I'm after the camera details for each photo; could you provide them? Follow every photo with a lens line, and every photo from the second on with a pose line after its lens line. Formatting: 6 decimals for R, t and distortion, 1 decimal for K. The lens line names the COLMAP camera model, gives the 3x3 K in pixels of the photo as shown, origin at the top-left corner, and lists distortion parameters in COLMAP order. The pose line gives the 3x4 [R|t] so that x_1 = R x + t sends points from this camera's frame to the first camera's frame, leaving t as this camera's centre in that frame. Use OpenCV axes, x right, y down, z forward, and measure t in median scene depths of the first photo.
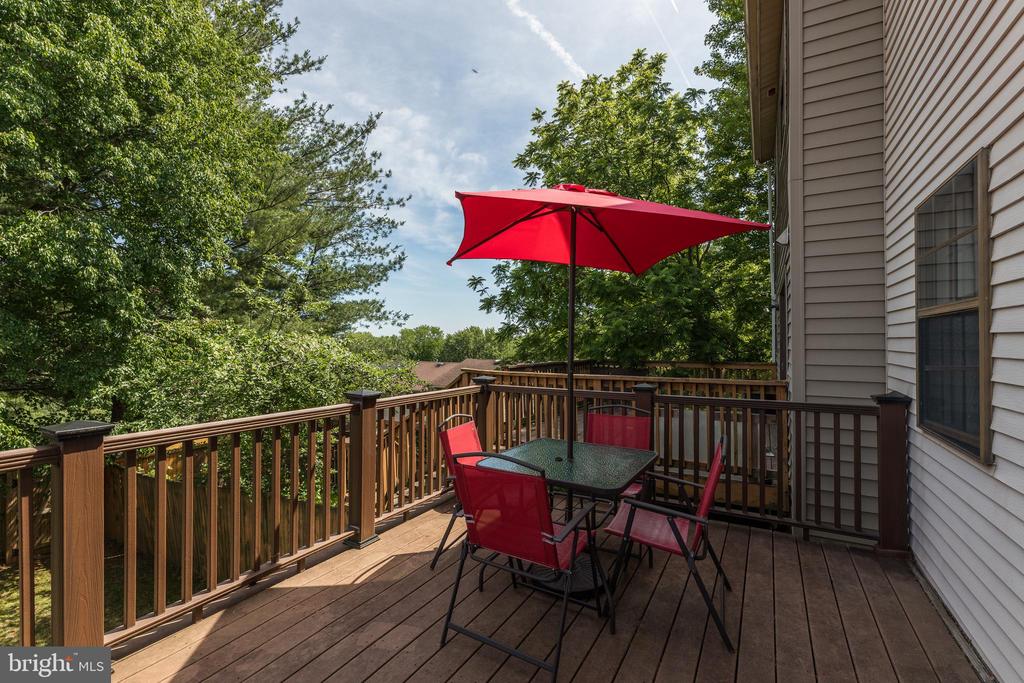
lens RADIAL K [[440.2, 0, 514.3], [0, 440.2, 341.2], [0, 0, 1]] dist [0.004936, -0.003504]
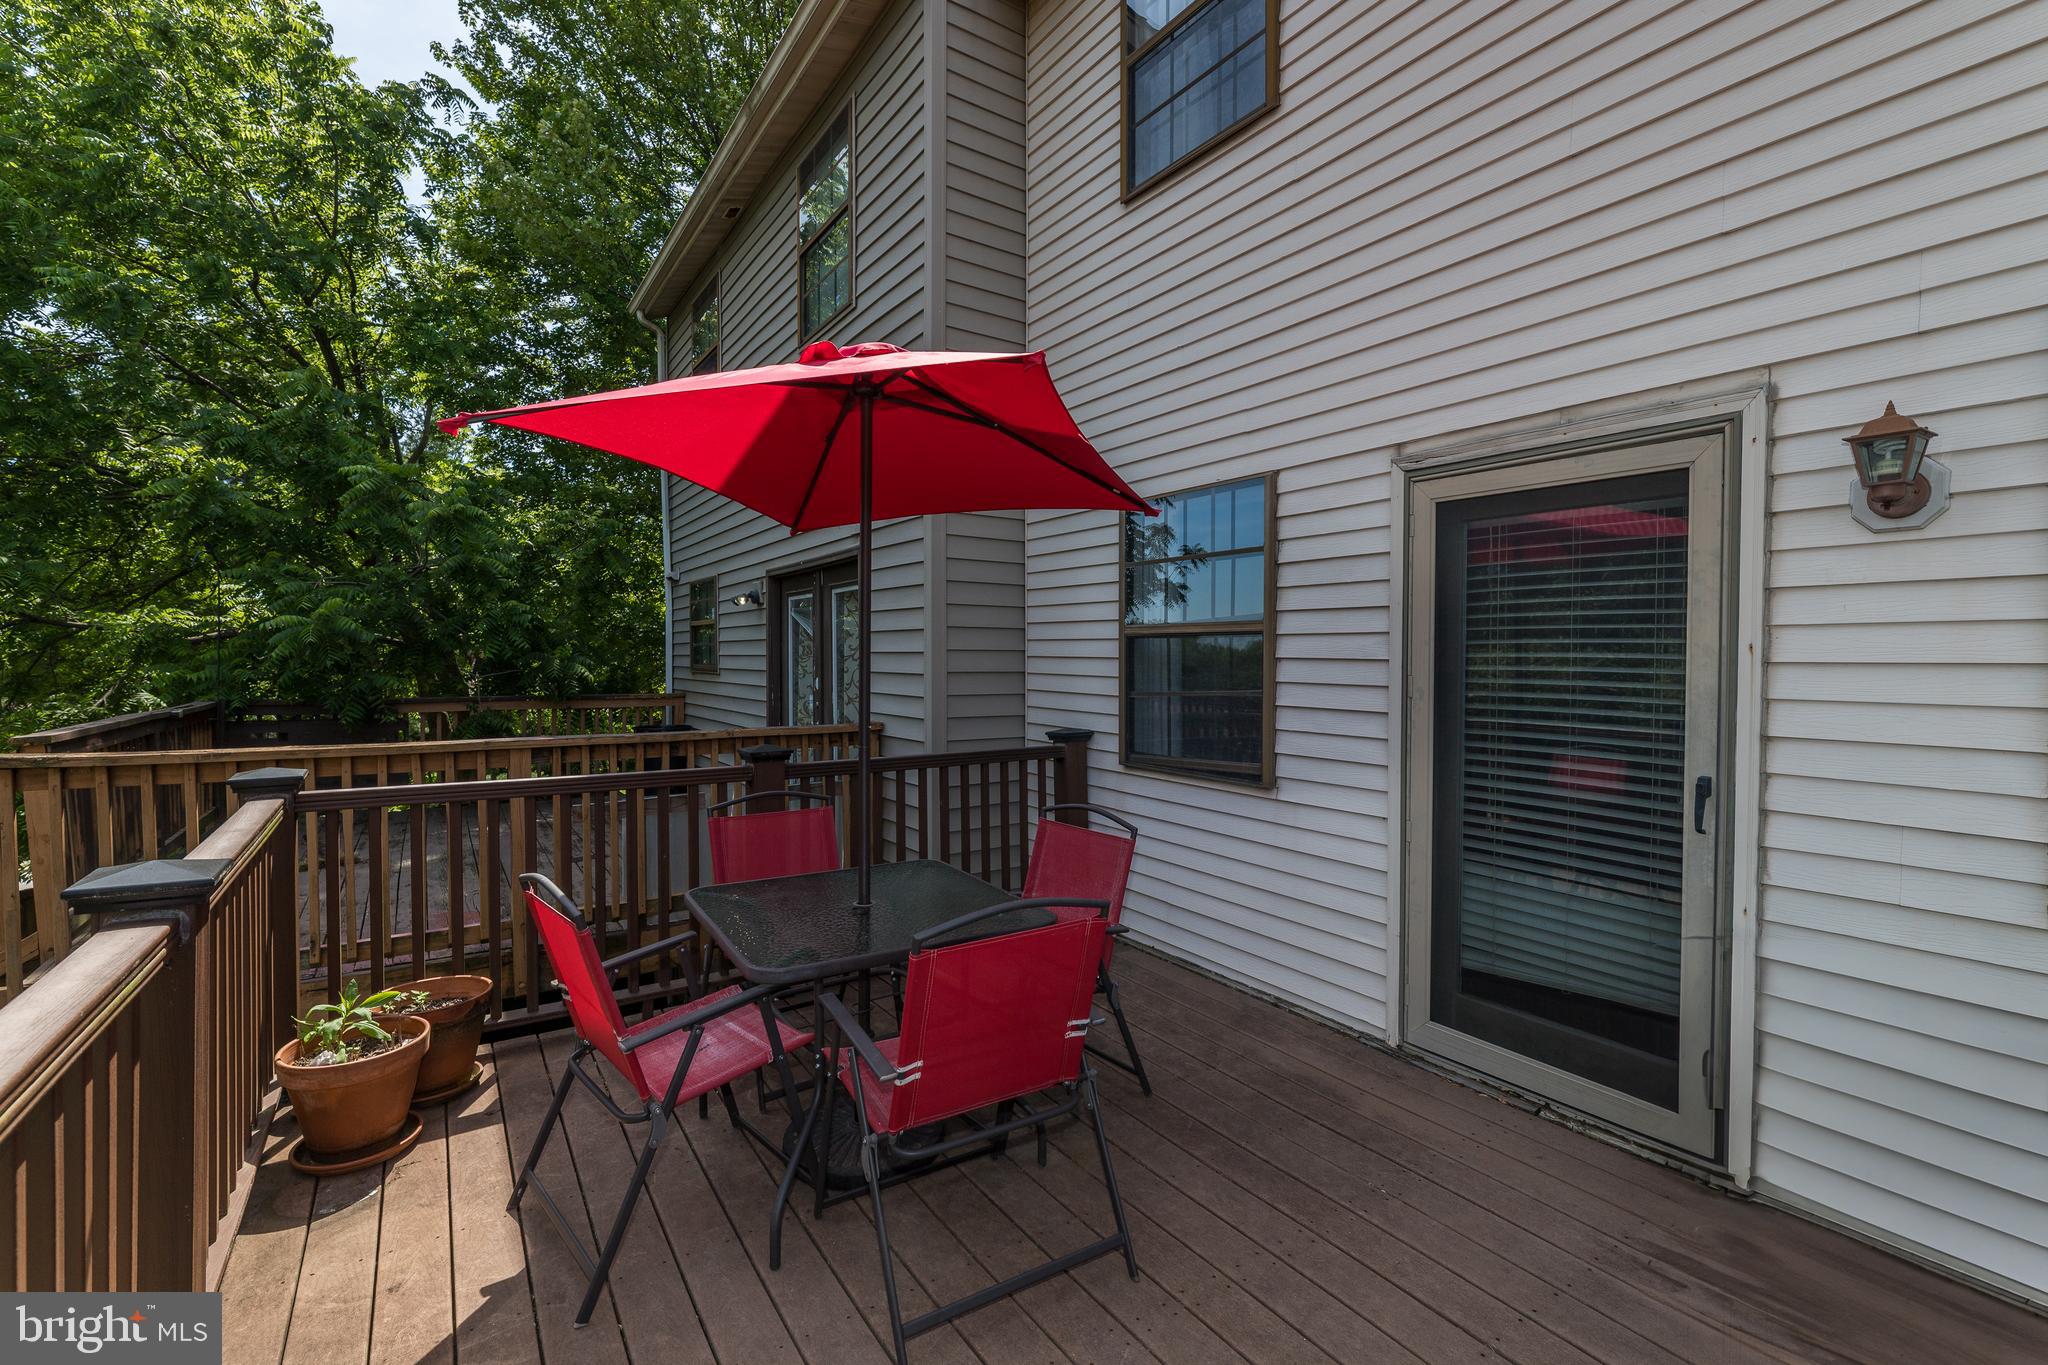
lens RADIAL K [[880.5, 0, 1030.3], [0, 880.5, 681.1], [0, 0, 1]] dist [0.004936, -0.003504]
pose [[0.432559, -0.005953, 0.901586, -0.209779], [-0.015436, 0.999783, 0.014007, 0.003624], [-0.901473, -0.019975, 0.432373, 0.134220]]
